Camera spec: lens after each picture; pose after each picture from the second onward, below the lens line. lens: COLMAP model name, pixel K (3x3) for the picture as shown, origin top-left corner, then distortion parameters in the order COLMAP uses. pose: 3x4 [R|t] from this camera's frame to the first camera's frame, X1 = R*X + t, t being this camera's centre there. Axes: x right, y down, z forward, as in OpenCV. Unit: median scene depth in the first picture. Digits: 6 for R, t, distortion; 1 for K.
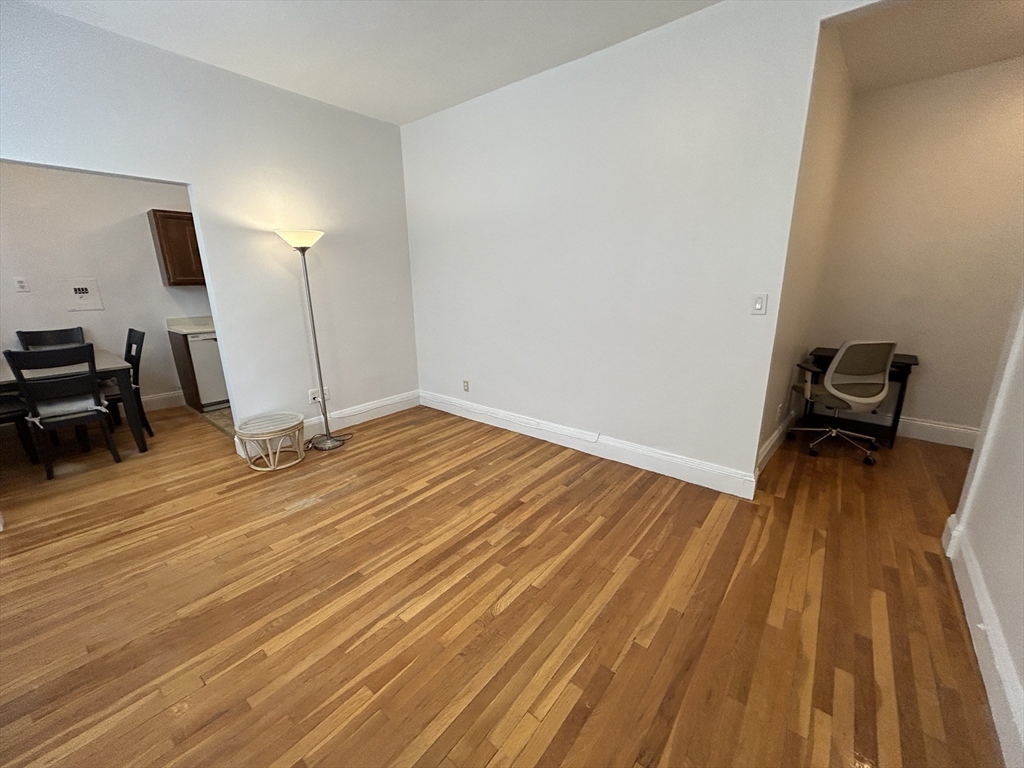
lens RADIAL K [[413.3, 0, 505.2], [0, 413.3, 382.0], [0, 0, 1]] dist [0.002756, 0.000751]
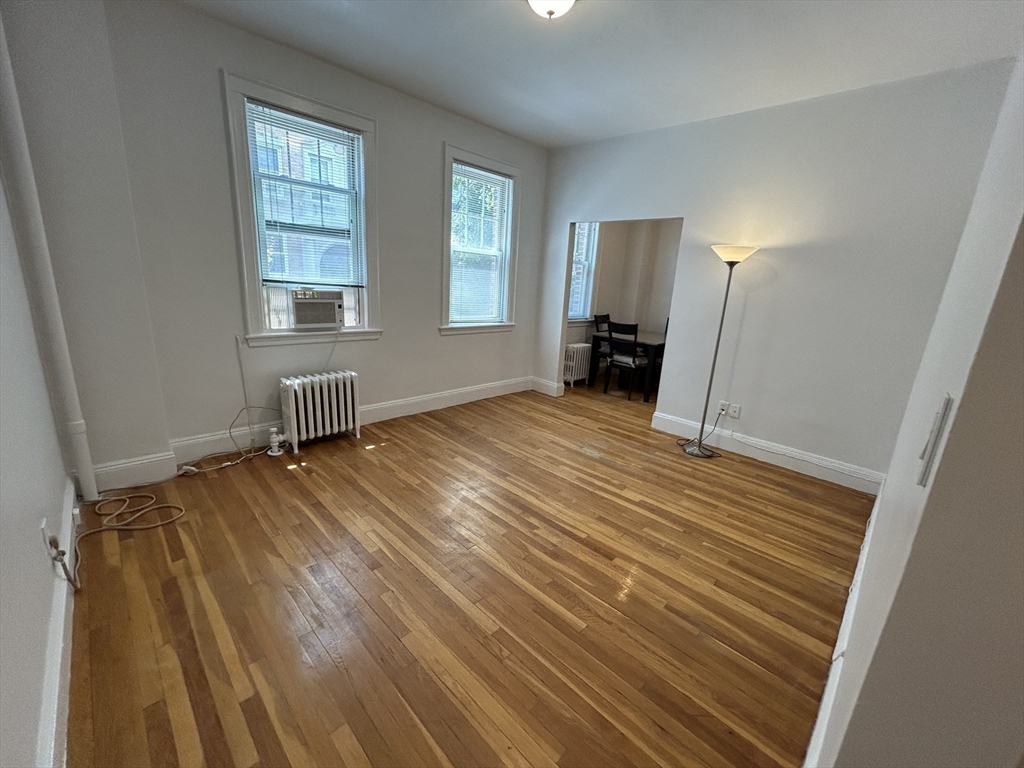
lens RADIAL K [[413.3, 0, 515.1], [0, 413.3, 382.1], [0, 0, 1]] dist [0.002756, 0.000751]
pose [[-0.085737, 0.247910, -0.964982, 0.742857], [-0.307795, 0.914580, 0.262308, -0.181644], [0.947582, 0.319506, -0.002108, 0.685420]]
